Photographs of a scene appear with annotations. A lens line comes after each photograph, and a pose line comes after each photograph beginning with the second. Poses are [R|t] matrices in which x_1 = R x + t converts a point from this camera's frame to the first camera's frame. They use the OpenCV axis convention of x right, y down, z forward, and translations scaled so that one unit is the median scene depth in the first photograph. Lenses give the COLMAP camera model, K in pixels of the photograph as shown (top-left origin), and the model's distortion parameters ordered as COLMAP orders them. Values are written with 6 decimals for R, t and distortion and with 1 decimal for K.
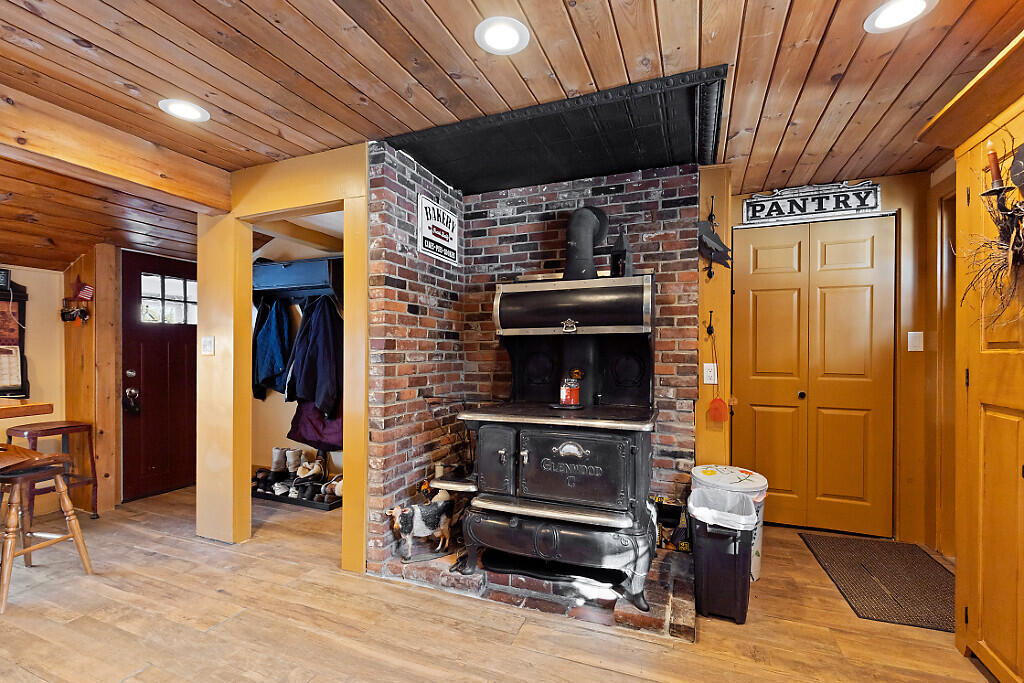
lens RADIAL K [[470.8, 0, 499.7], [0, 470.8, 351.6], [0, 0, 1]] dist [0.000971, -0.000411]
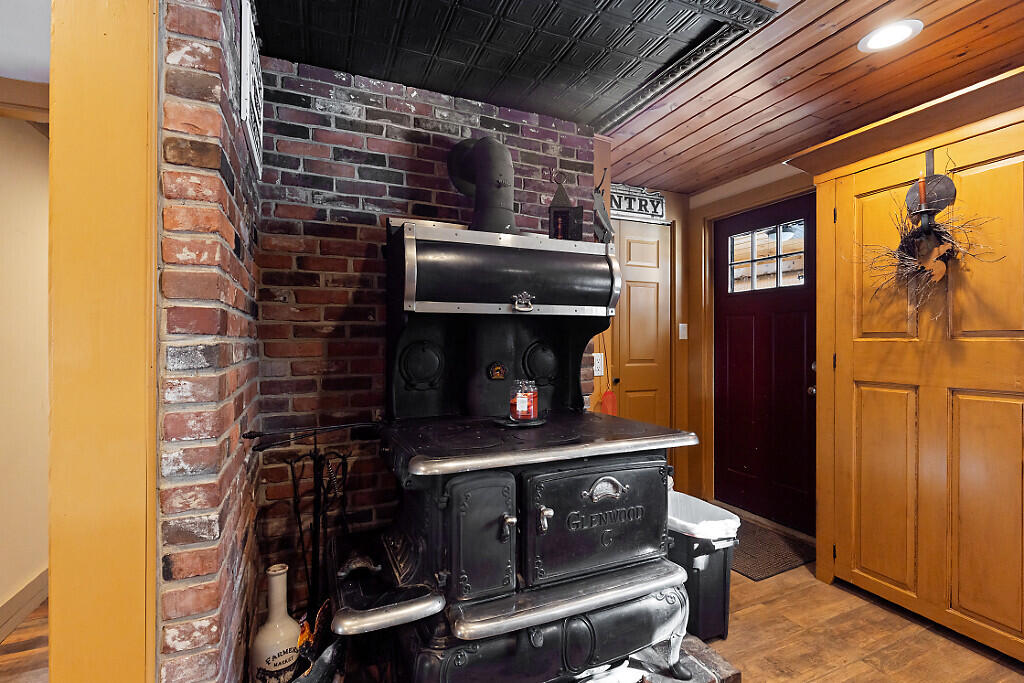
lens RADIAL K [[470.8, 0, 509.9], [0, 470.8, 340.1], [0, 0, 1]] dist [0.000971, -0.000411]
pose [[0.689814, -0.000404, 0.723986, -0.300644], [0.000325, 1.000000, 0.000248, 0.000075], [-0.723986, 0.000065, 0.689814, 0.461034]]
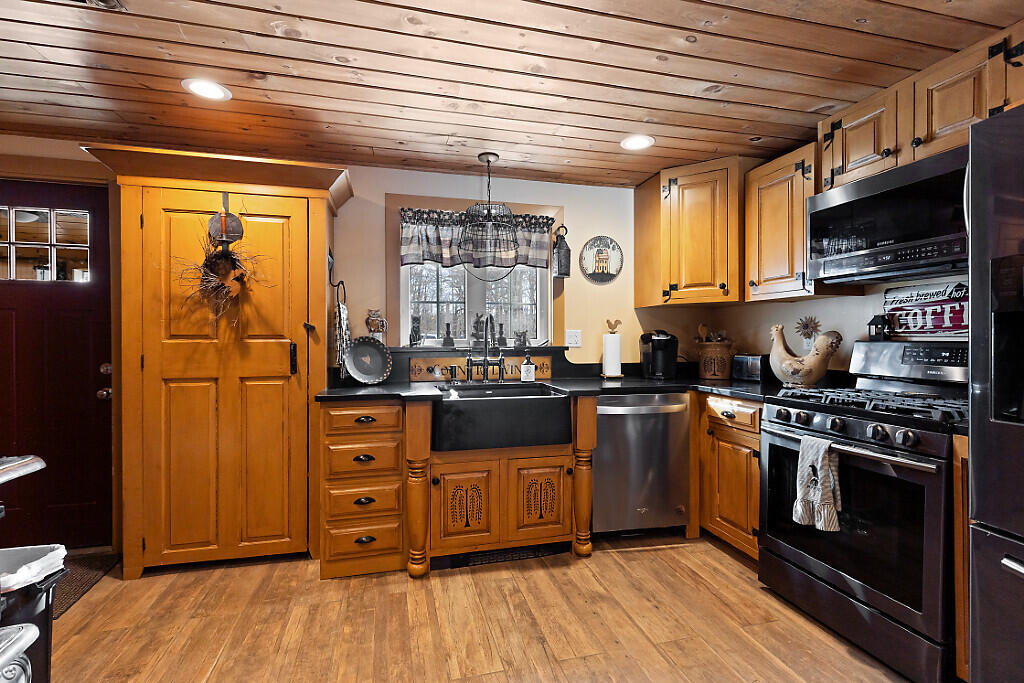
lens RADIAL K [[470.8, 0, 507.1], [0, 470.8, 345.0], [0, 0, 1]] dist [0.000971, -0.000411]
pose [[-0.613519, -0.007153, 0.789647, -0.387722], [0.000903, 0.999952, 0.009760, -0.001020], [-0.789679, 0.006701, -0.613483, 0.605581]]
